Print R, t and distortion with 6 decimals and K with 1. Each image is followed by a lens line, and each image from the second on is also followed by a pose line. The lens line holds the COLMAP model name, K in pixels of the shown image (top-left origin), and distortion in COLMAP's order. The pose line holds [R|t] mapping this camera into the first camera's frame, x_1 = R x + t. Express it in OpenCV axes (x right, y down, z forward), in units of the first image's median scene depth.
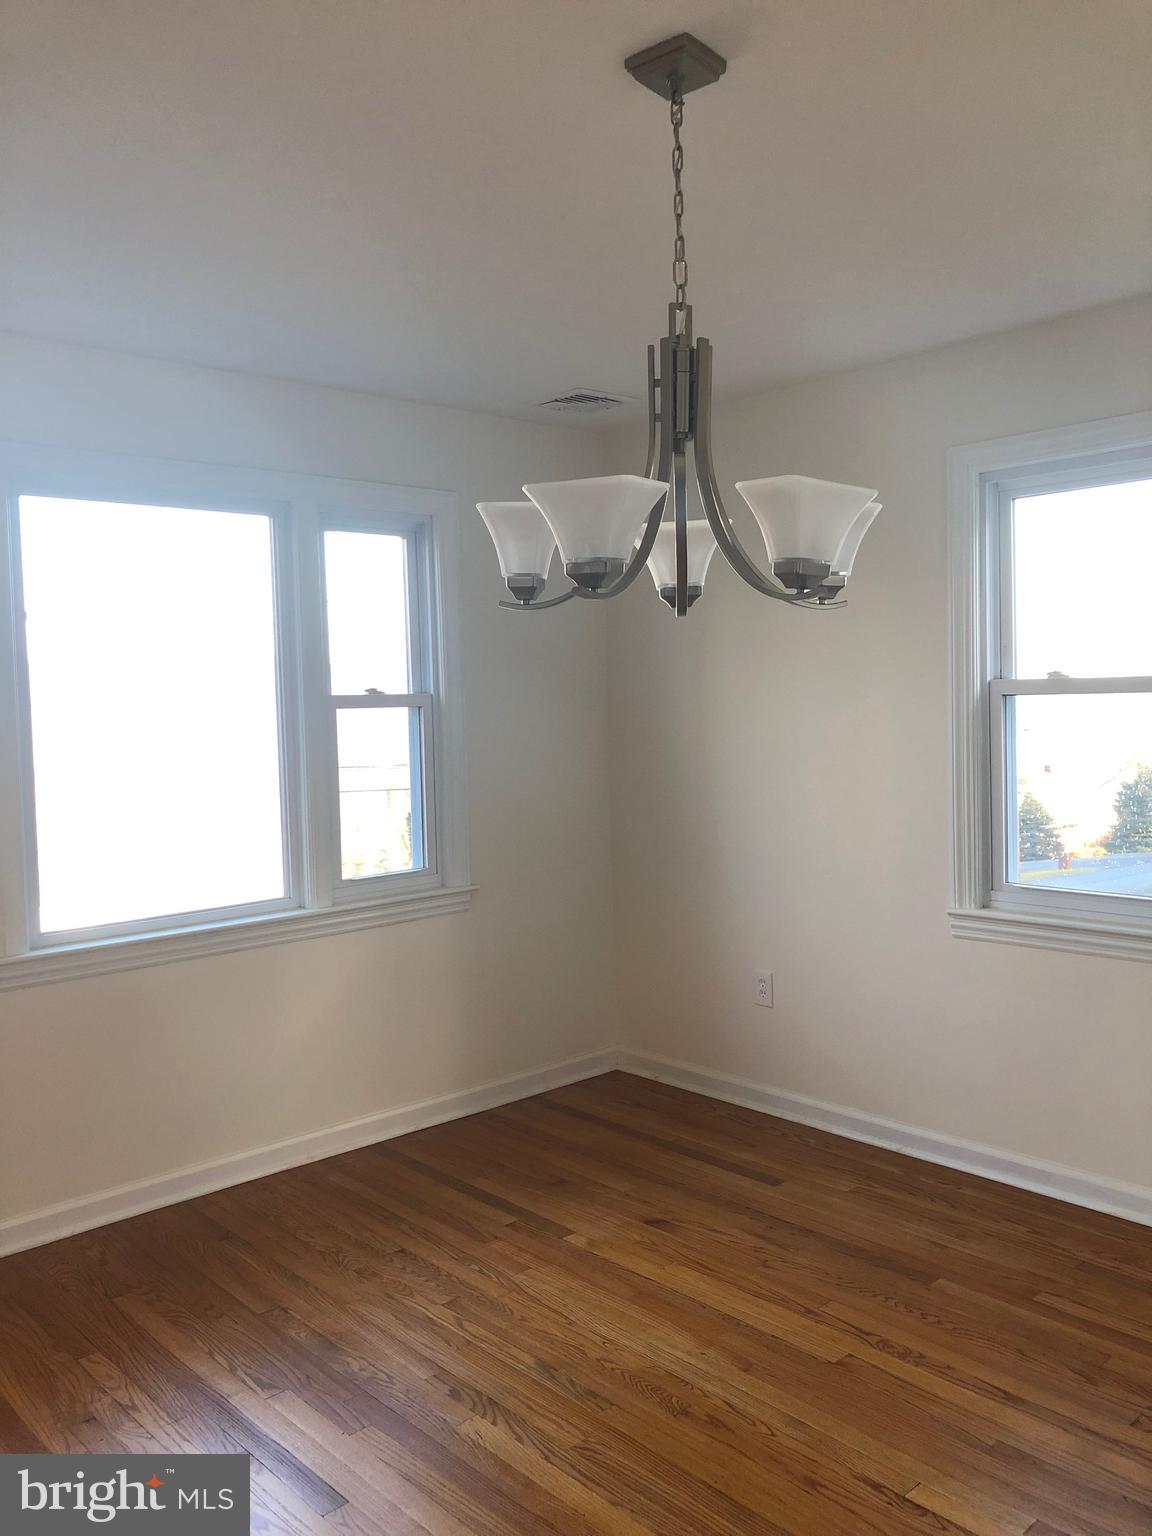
lens RADIAL K [[1246.4, 0, 576.0], [0, 1246.4, 768.0], [0, 0, 1]] dist [0.003523, 0.013648]
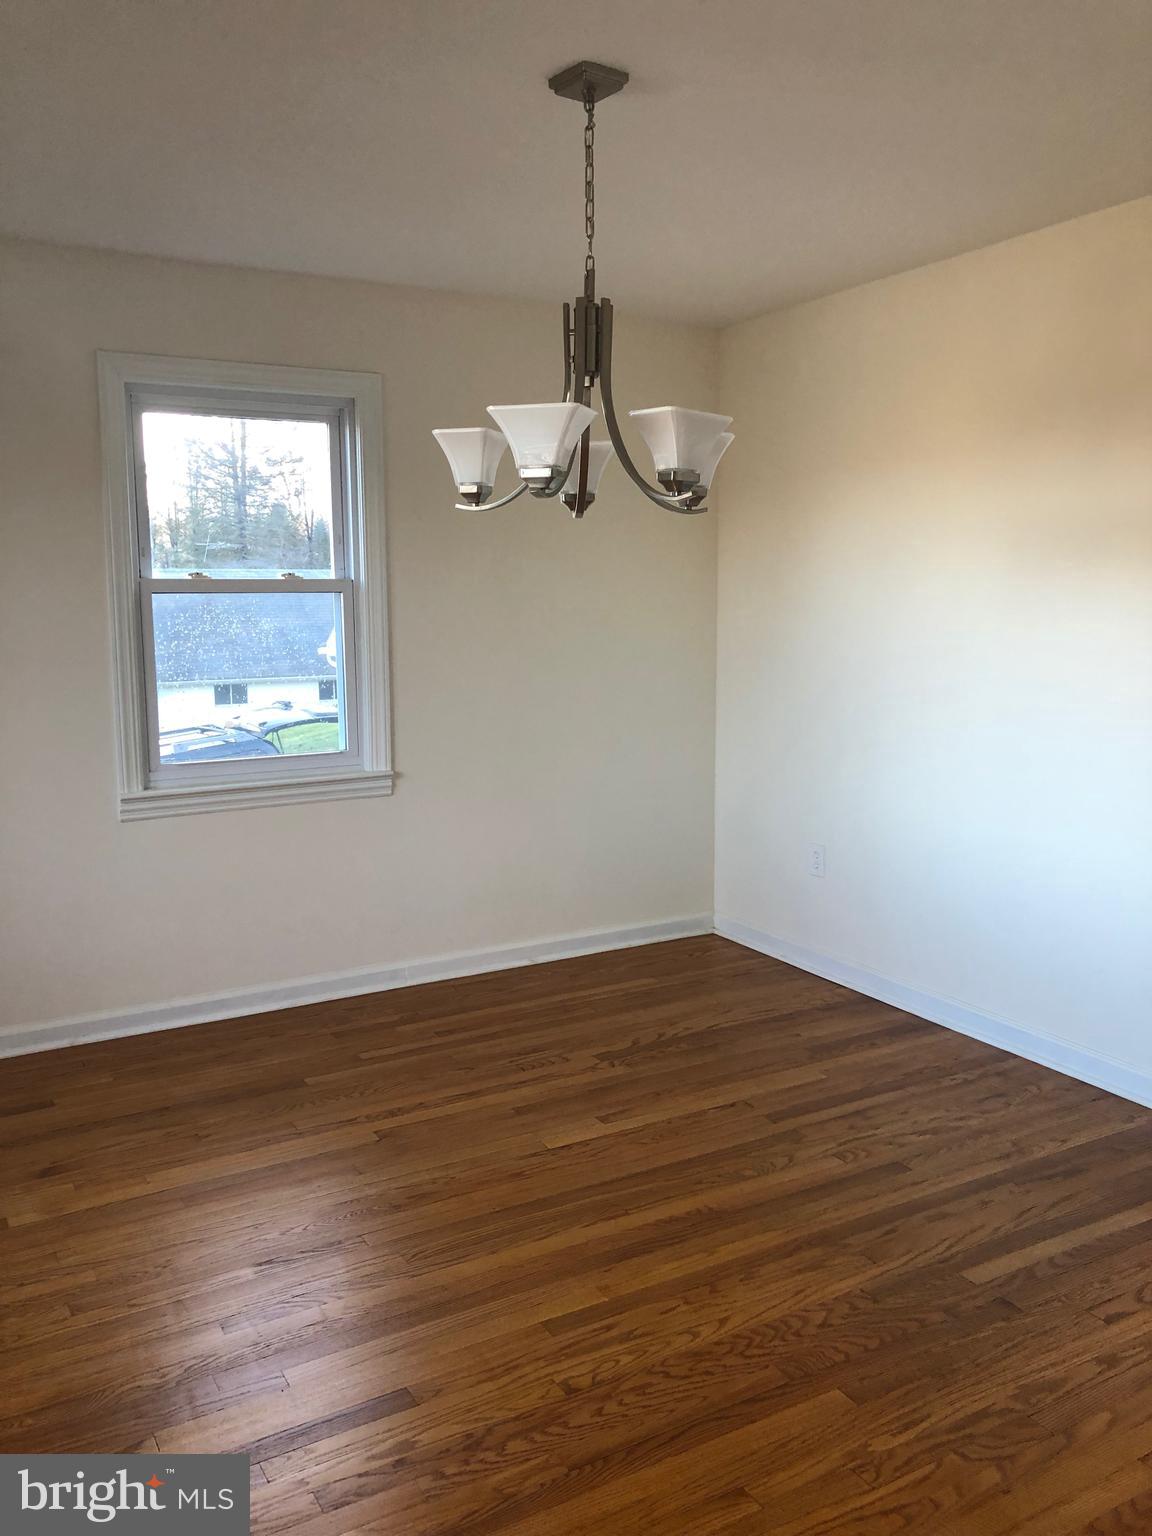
lens RADIAL K [[1246.4, 0, 576.0], [0, 1246.4, 768.0], [0, 0, 1]] dist [0.003523, 0.013648]
pose [[0.270404, -0.137140, 0.952929, -0.725437], [0.074783, 0.989804, 0.121226, -0.012770], [-0.959838, 0.038483, 0.277903, 0.396042]]
